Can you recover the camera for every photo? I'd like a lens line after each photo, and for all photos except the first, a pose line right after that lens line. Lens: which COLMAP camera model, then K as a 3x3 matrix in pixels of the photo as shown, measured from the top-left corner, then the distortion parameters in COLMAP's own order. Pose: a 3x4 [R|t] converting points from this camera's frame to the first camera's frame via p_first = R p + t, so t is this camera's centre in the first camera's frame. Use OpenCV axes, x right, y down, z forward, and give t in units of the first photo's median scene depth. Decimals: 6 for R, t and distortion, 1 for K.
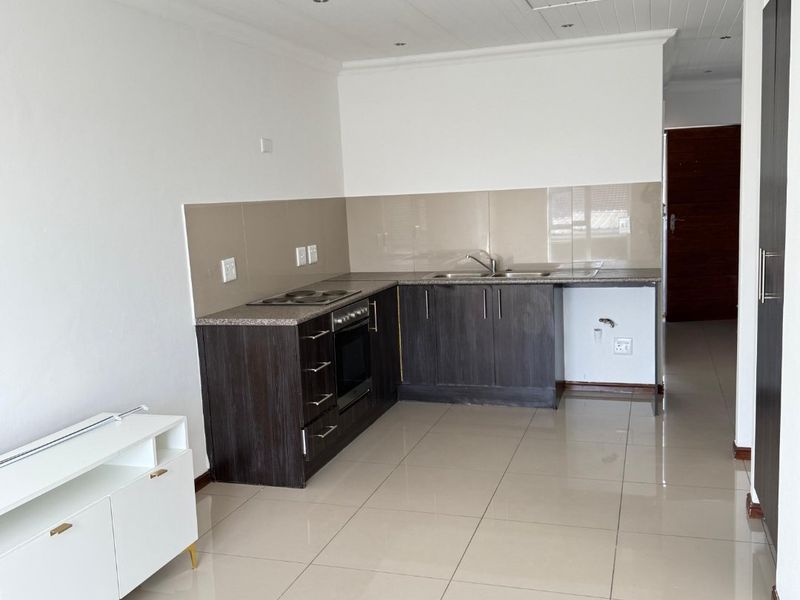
lens RADIAL K [[759.1, 0, 400.0], [0, 759.1, 300.0], [0, 0, 1]] dist [0.156750, -0.301213]
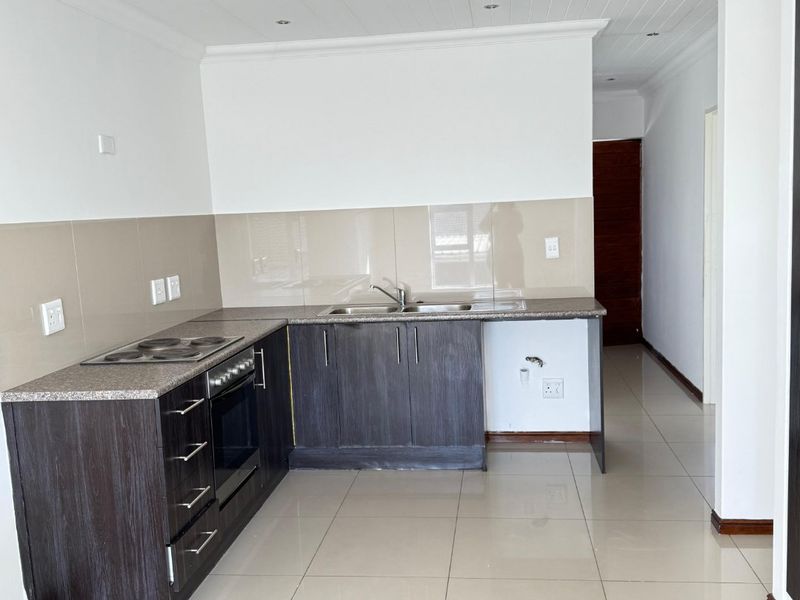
lens RADIAL K [[759.1, 0, 400.0], [0, 759.1, 300.0], [0, 0, 1]] dist [0.156750, -0.301213]
pose [[0.982730, -0.022464, 0.183677, -0.034190], [0.026967, 0.999393, -0.022054, -0.025700], [-0.183070, 0.026627, 0.982739, 0.202934]]
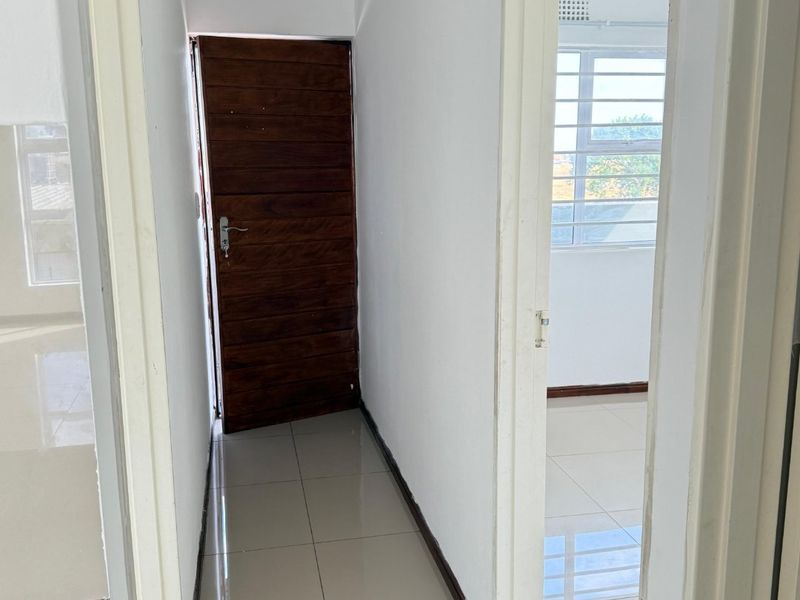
lens RADIAL K [[759.1, 0, 400.0], [0, 759.1, 300.0], [0, 0, 1]] dist [0.156750, -0.301213]
pose [[0.862151, -0.061521, 0.502902, 0.328216], [0.042425, 0.997881, 0.049340, -0.125517], [-0.504871, -0.021203, 0.862934, 0.849620]]
